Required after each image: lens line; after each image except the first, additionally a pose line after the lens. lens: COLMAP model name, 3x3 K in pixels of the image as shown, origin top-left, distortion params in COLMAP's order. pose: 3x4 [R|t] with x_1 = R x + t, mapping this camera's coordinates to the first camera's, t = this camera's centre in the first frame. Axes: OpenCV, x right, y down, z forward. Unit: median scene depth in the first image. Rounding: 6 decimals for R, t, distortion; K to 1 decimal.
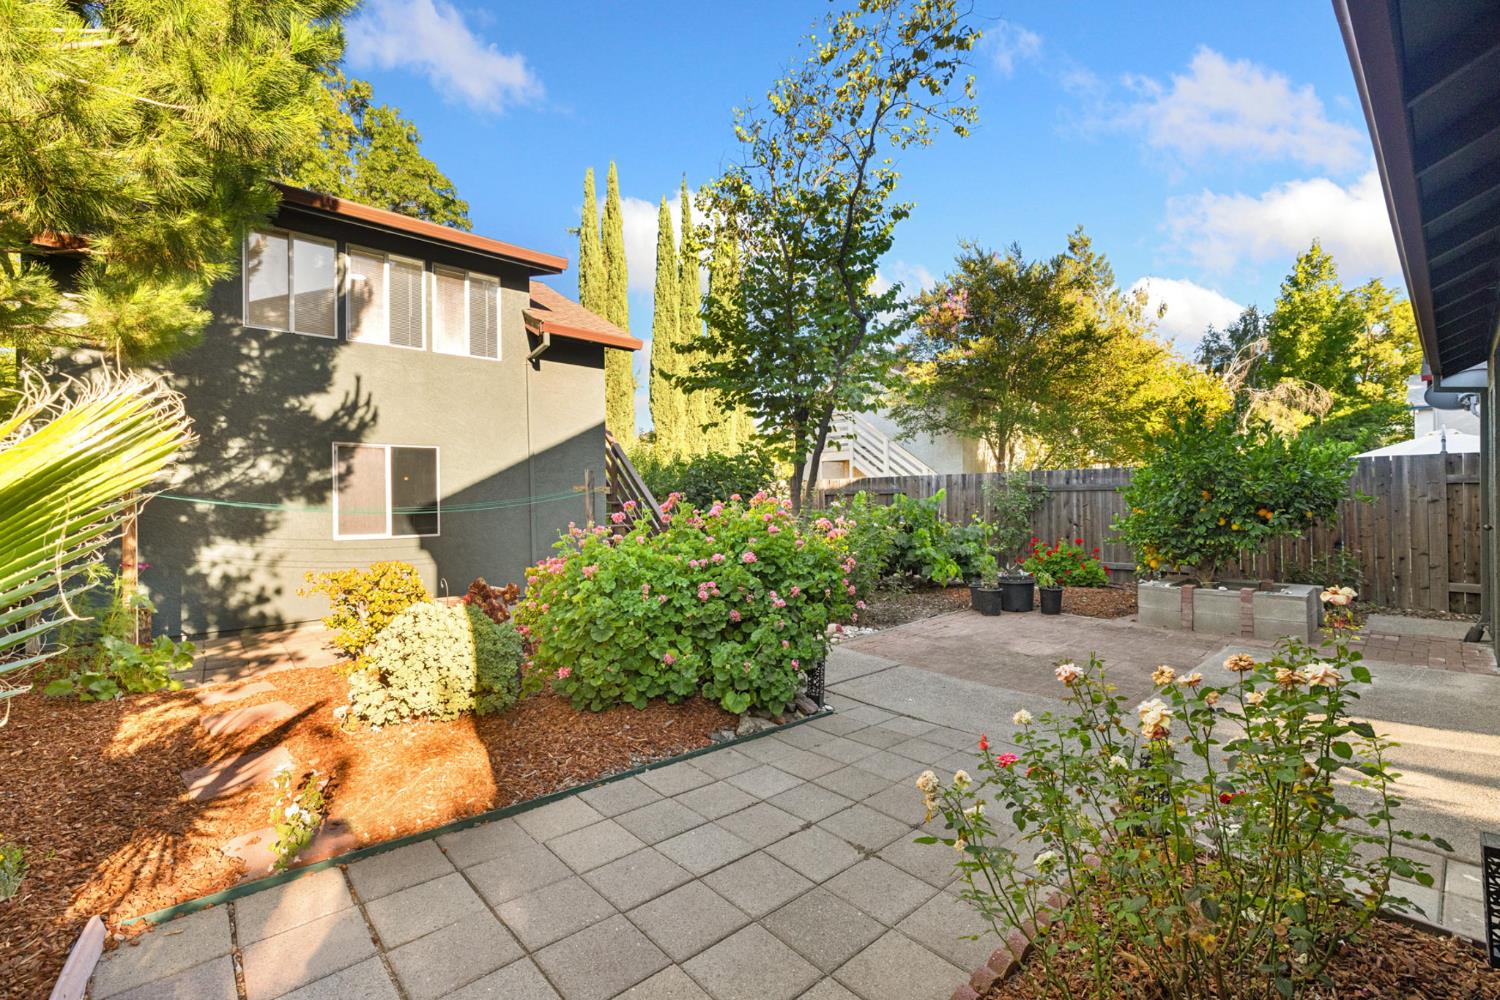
lens RADIAL K [[649.2, 0, 751.6], [0, 649.2, 508.0], [0, 0, 1]] dist [0.000260, 0.001479]
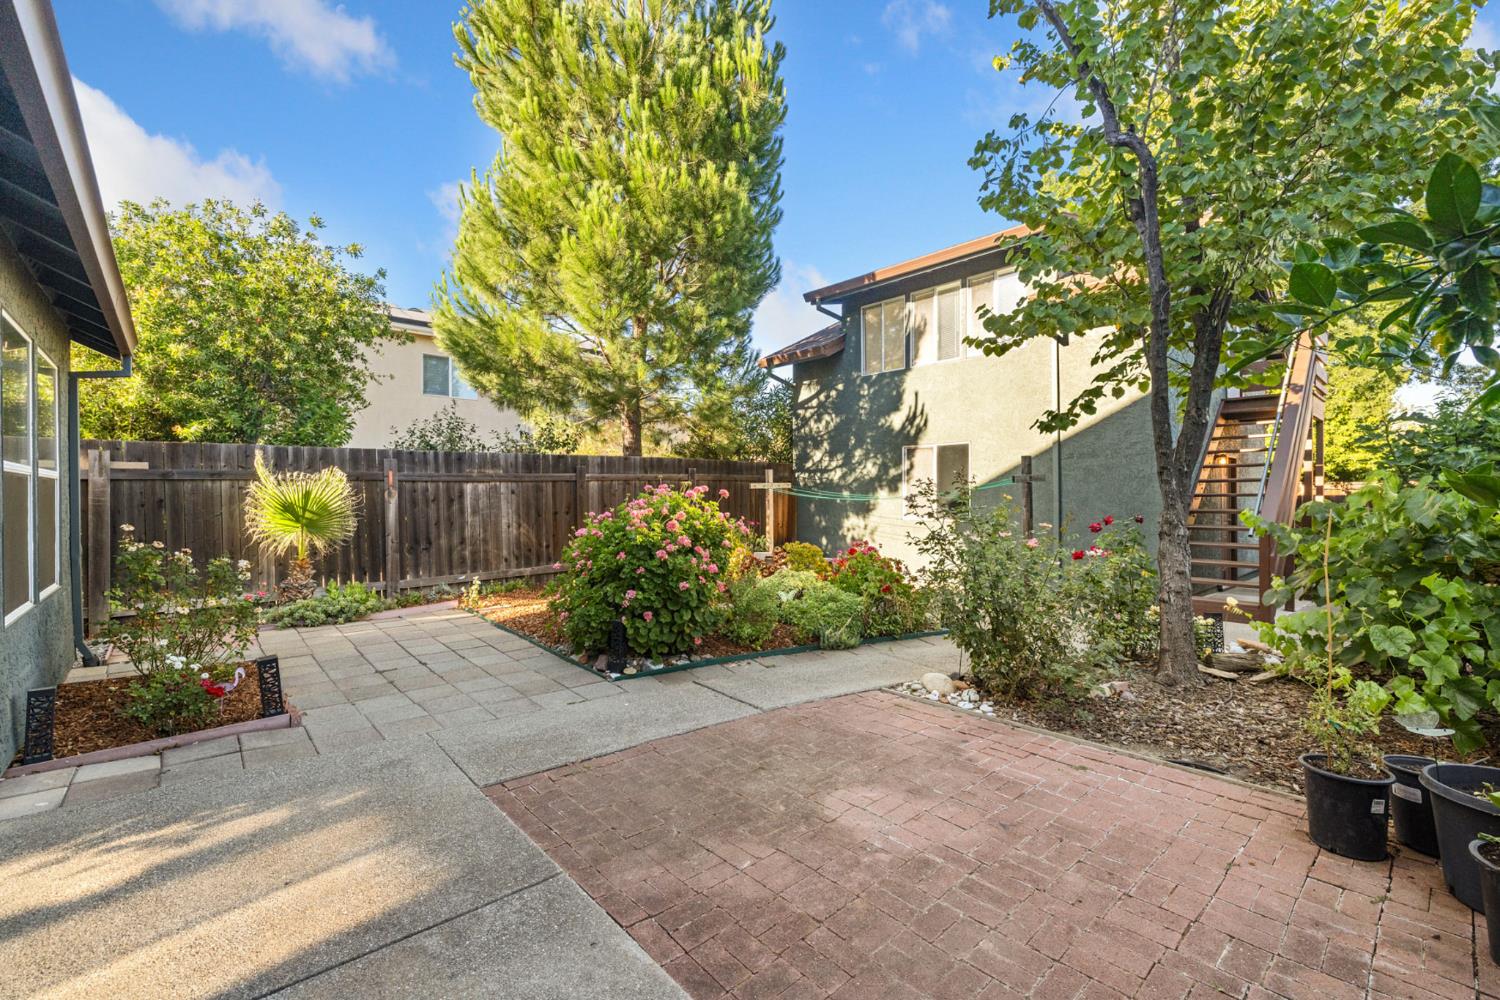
lens RADIAL K [[649.2, 0, 751.7], [0, 649.2, 490.7], [0, 0, 1]] dist [0.000260, 0.001479]
pose [[-0.028968, -0.001830, -0.999579, 0.731461], [-0.011300, 0.999935, -0.001503, -0.004151], [0.999516, 0.011252, -0.028987, 0.759373]]
